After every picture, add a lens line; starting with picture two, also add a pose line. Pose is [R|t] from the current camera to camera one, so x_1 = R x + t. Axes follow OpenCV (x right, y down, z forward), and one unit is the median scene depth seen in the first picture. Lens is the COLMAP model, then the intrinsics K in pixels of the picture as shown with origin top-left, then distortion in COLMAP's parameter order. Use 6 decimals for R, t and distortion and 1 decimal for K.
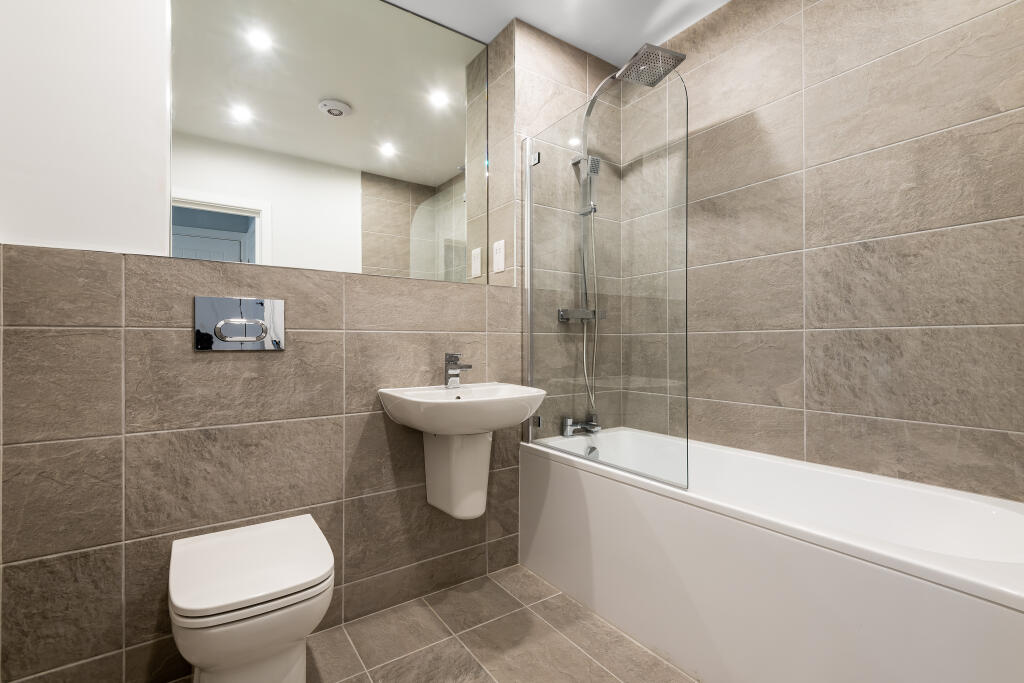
lens RADIAL K [[462.5, 0, 512.0], [0, 462.5, 341.5], [0, 0, 1]] dist [0.029660, -0.017424]
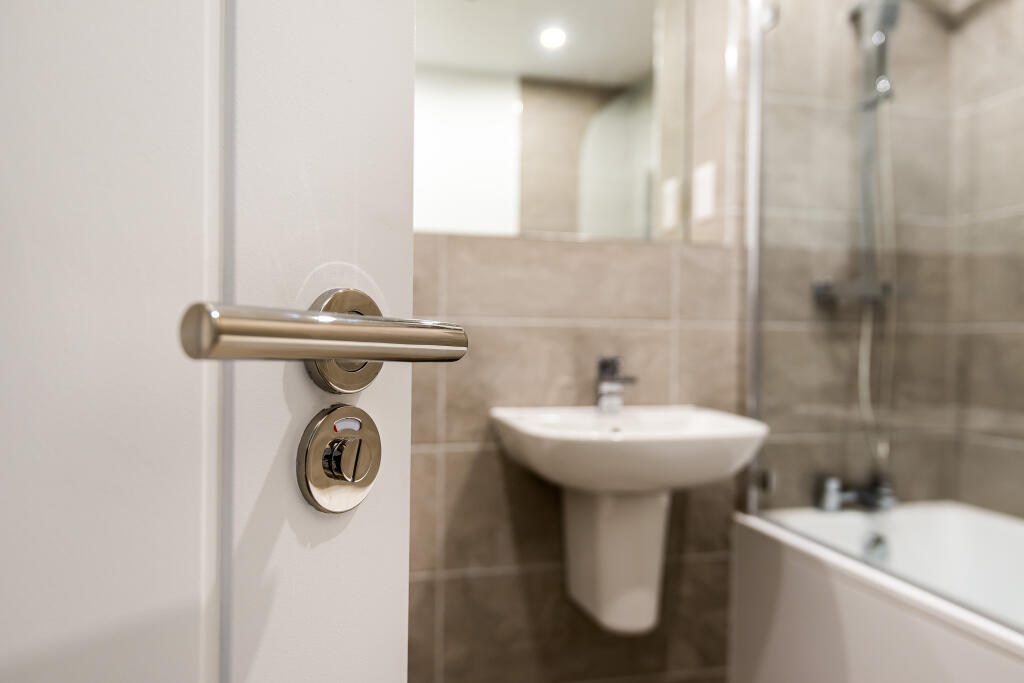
lens RADIAL K [[742.5, 0, 512.0], [0, 742.5, 341.5], [0, 0, 1]] dist [0.000448, -0.001144]
pose [[0.931258, 0.013471, -0.364111, 0.112842], [-0.011496, 0.999905, 0.007590, -0.001118], [0.364179, -0.002882, 0.931324, 0.048016]]
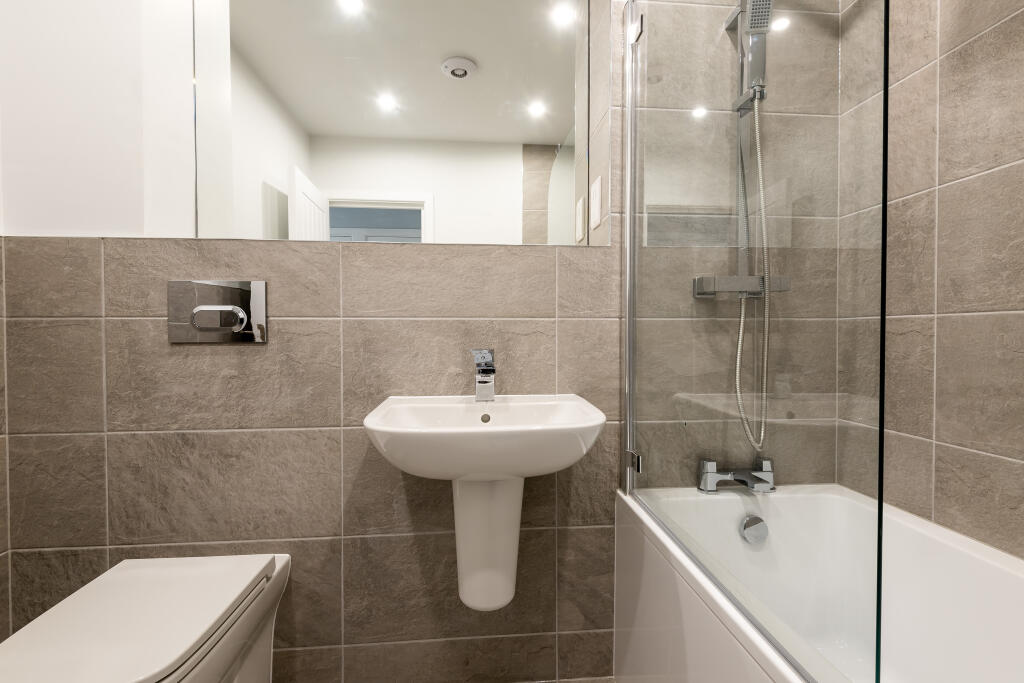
lens RADIAL K [[462.5, 0, 512.0], [0, 462.5, 341.5], [0, 0, 1]] dist [0.029660, -0.017424]
pose [[0.866862, 0.008488, -0.498476, 0.254716], [0.001591, 0.999803, 0.019792, 0.000518], [0.498545, -0.017950, 0.866678, 0.455447]]
